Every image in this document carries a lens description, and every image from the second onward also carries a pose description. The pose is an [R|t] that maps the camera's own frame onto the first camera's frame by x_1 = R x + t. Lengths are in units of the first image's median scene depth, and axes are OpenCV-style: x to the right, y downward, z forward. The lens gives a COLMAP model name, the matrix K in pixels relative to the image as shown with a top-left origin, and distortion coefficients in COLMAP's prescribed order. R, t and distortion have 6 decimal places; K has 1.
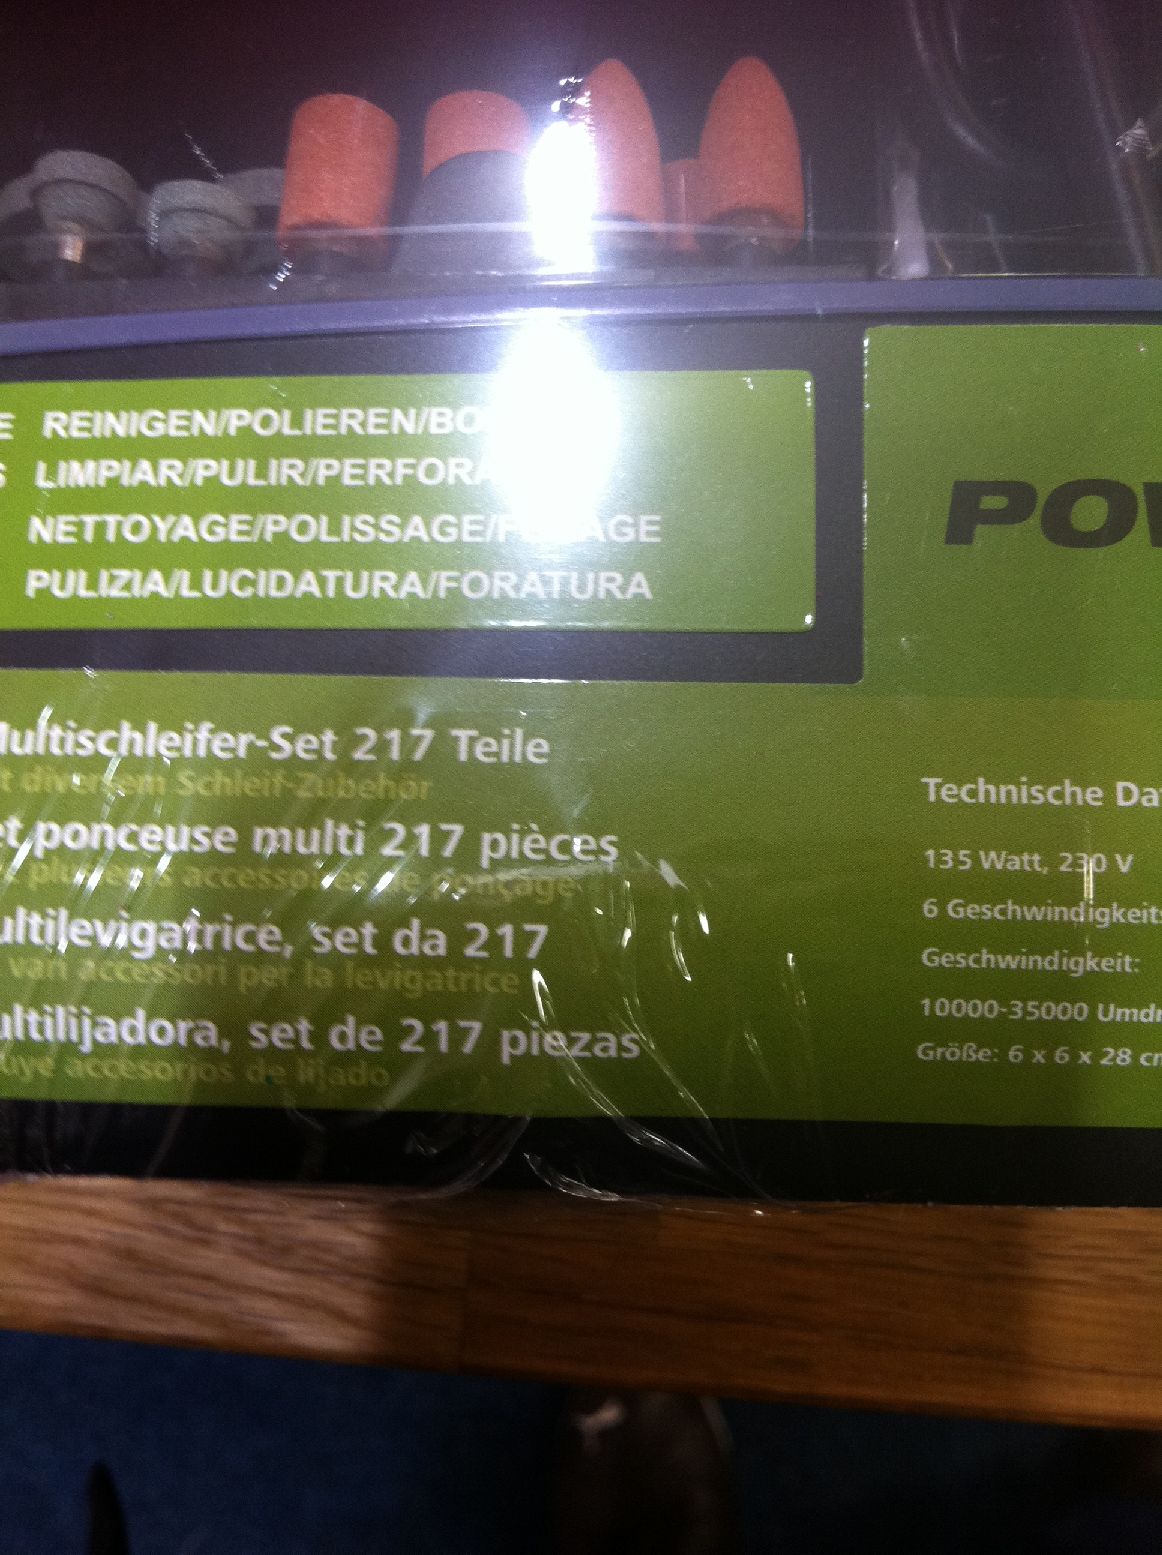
lens RADIAL K [[1433.3, 0, 553.6], [0, 1433.3, 793.3], [0, 0, 1]] dist [0.067097, -0.190189]
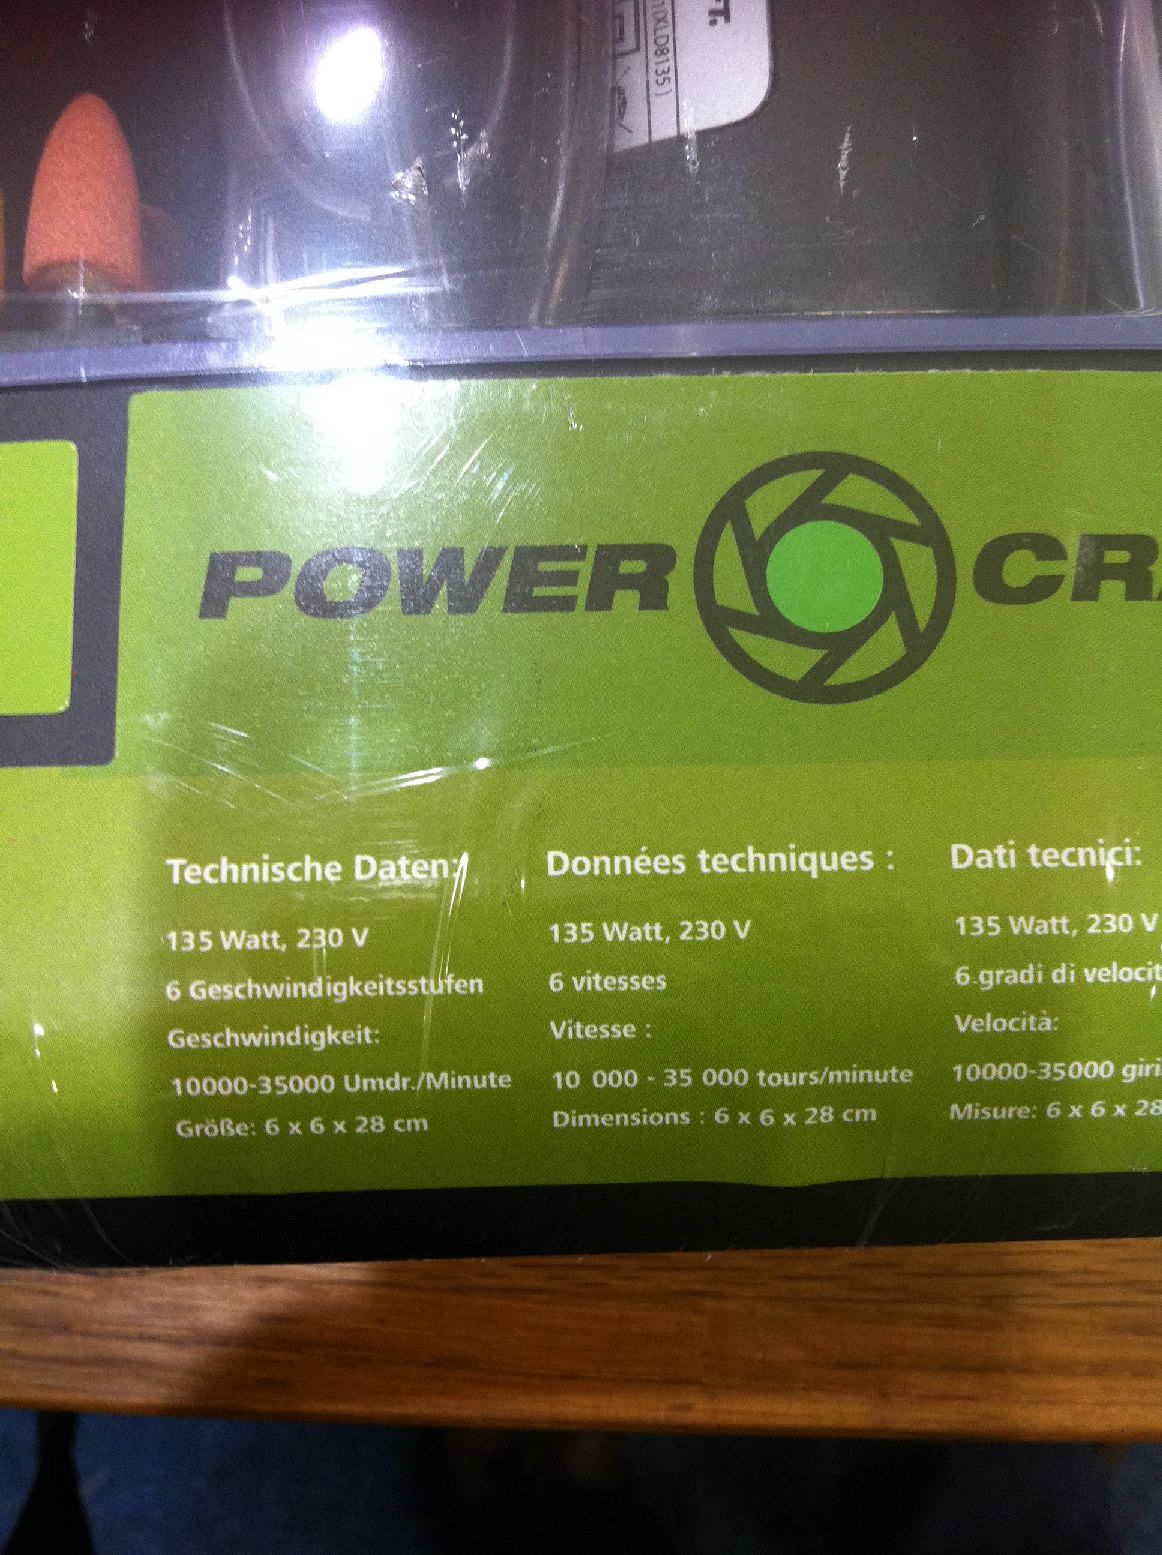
lens RADIAL K [[1492.6, 0, 580.7], [0, 1492.6, 733.9], [0, 0, 1]] dist [0.010580, -0.011773]
pose [[0.998604, -0.048558, 0.020810, 0.510862], [0.047644, 0.997965, 0.042387, -0.124942], [-0.022826, -0.041336, 0.998885, -0.043300]]
